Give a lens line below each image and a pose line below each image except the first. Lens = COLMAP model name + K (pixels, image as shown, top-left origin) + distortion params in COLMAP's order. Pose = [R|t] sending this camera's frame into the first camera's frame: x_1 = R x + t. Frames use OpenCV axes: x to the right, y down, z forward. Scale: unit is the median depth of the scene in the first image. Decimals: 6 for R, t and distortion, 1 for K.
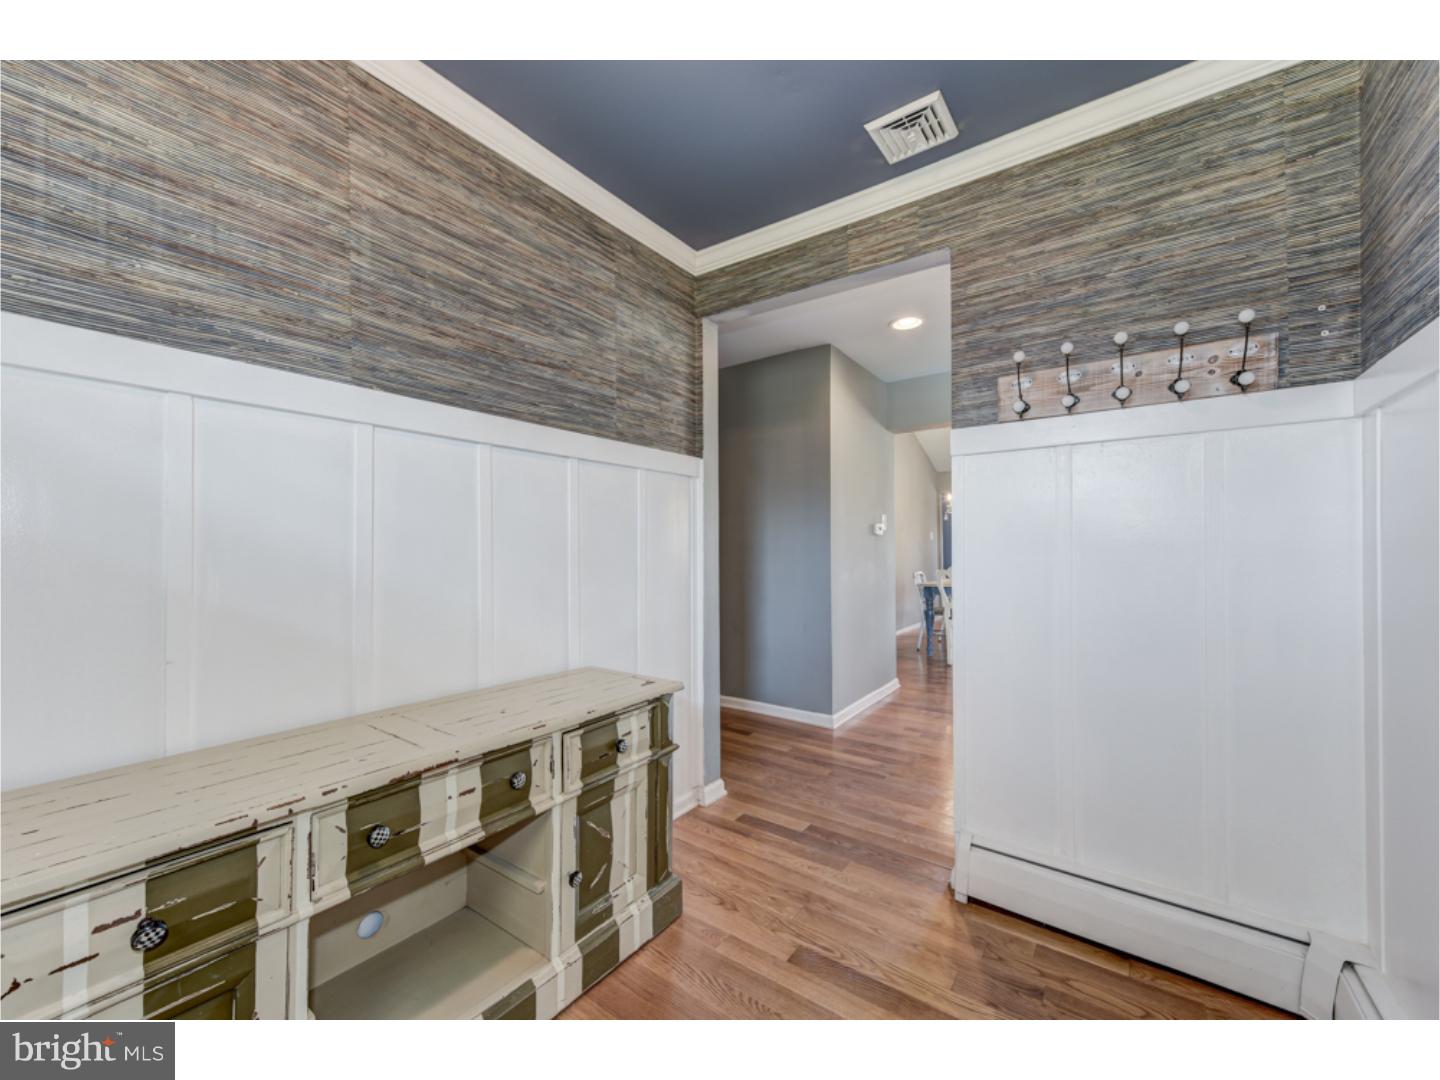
lens RADIAL K [[570.5, 0, 713.4], [0, 570.5, 539.9], [0, 0, 1]] dist [0.000414, 0.000105]
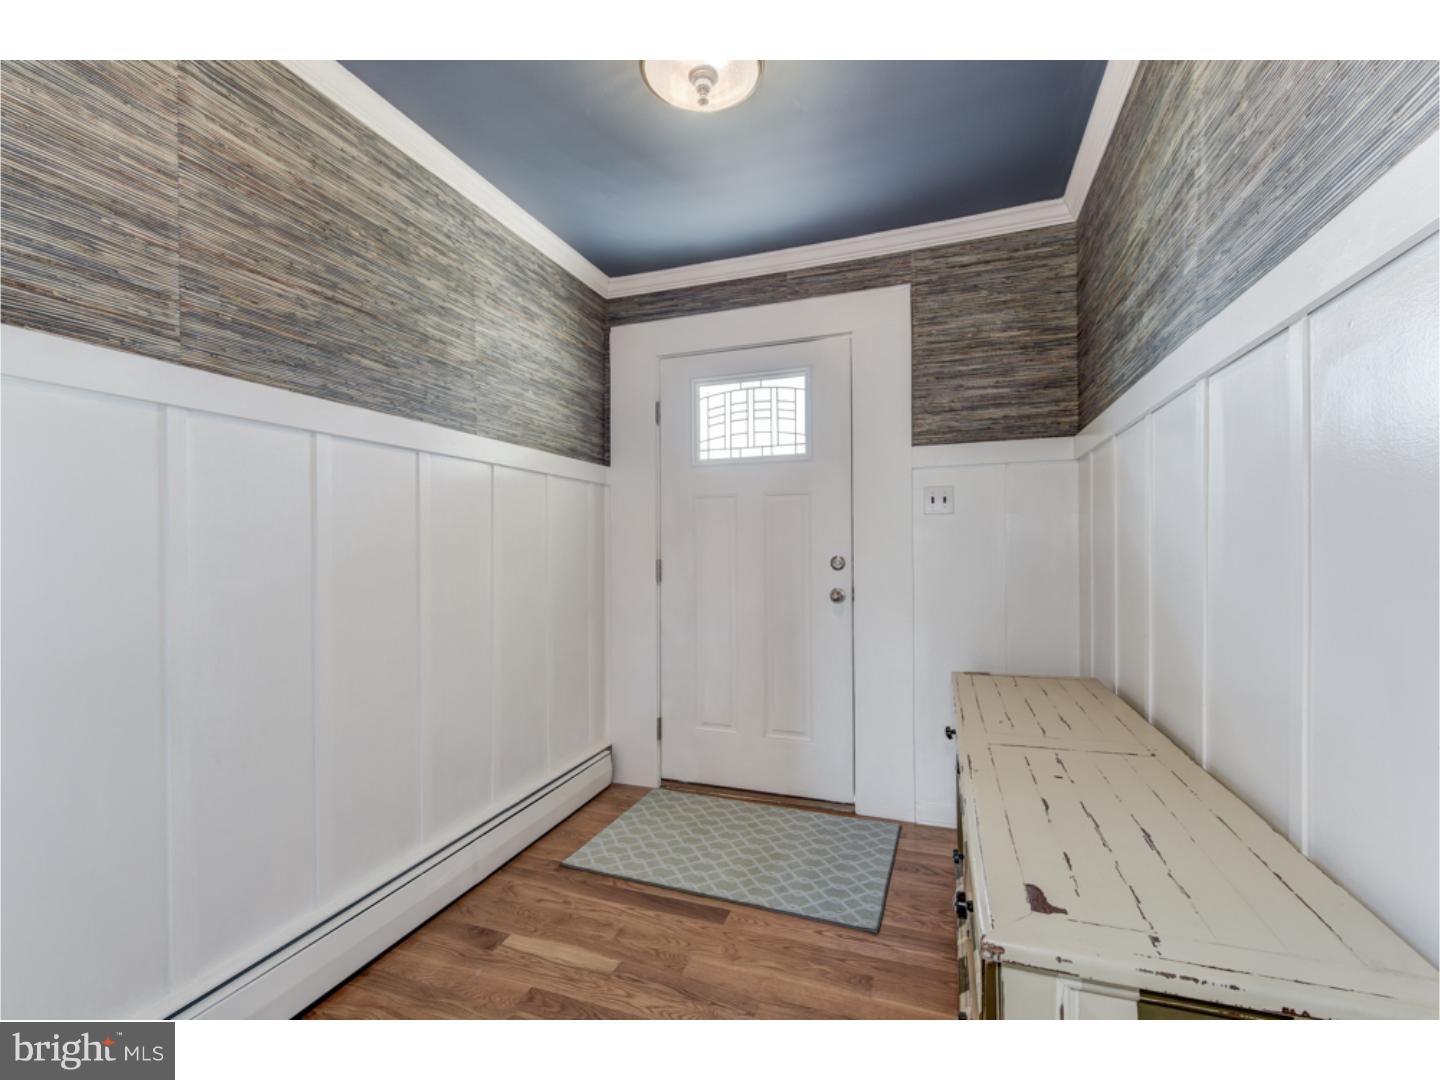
lens RADIAL K [[660.5, 0, 720.0], [0, 660.5, 544.1], [0, 0, 1]] dist [-0.000228, -0.000164]
pose [[0.957188, -0.006366, 0.289398, -0.229297], [0.004500, 0.999965, 0.007112, -0.005211], [-0.289433, -0.005505, 0.957182, -0.317262]]
